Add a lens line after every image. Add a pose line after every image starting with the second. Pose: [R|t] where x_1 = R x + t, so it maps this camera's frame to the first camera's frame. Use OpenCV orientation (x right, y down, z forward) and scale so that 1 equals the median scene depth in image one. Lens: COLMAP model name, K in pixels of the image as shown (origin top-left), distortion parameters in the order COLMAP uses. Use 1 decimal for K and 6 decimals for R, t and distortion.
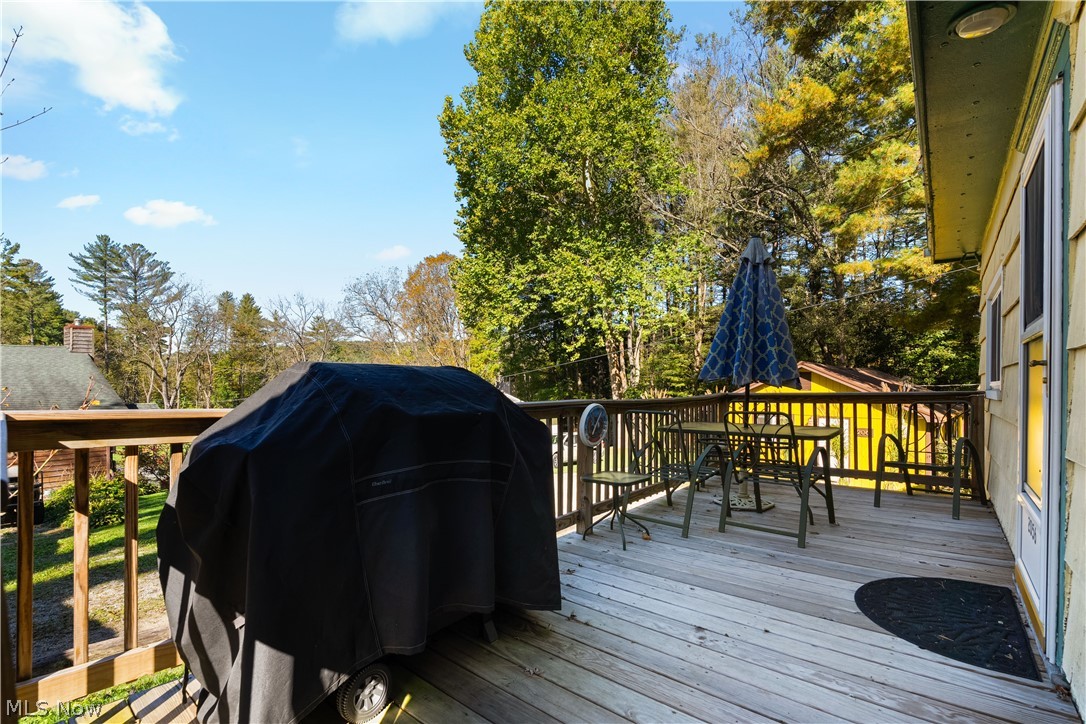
lens RADIAL K [[470.2, 0, 536.9], [0, 470.2, 381.0], [0, 0, 1]] dist [-0.000243, -0.000060]
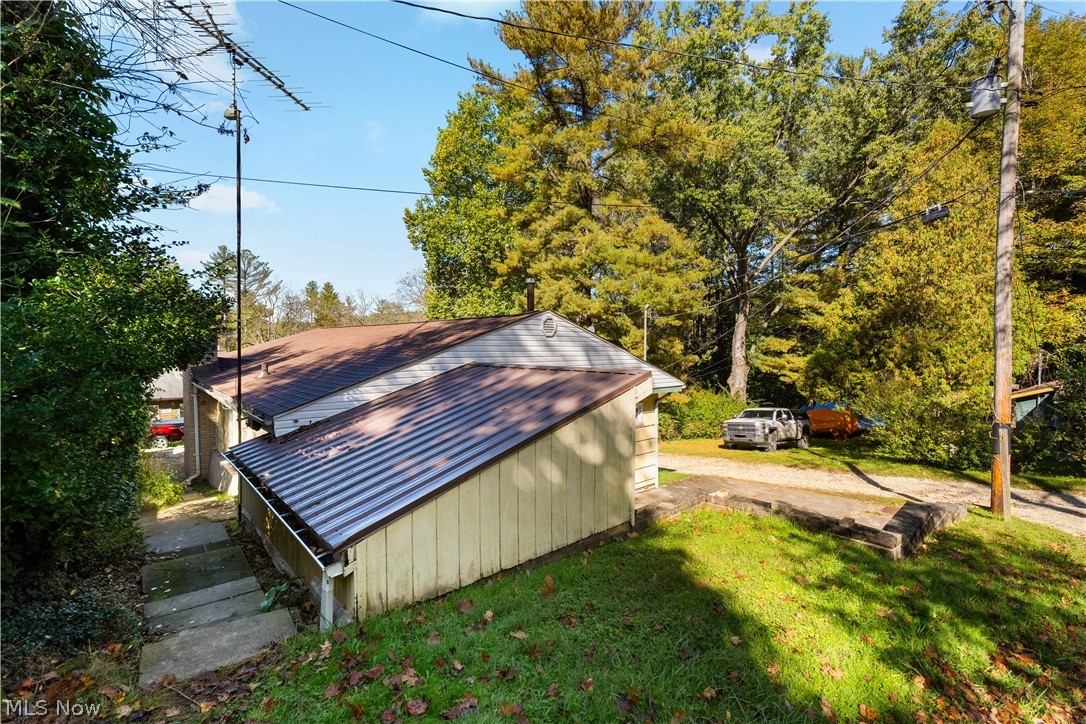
lens RADIAL K [[481.4, 0, 543.0], [0, 481.4, 362.0], [0, 0, 1]] dist [0.001196, 0.000163]
pose [[0.987922, 0.009645, -0.154649, 0.159874], [-0.004822, 0.999491, 0.031534, -0.028543], [0.154874, -0.030408, 0.987466, -0.184598]]
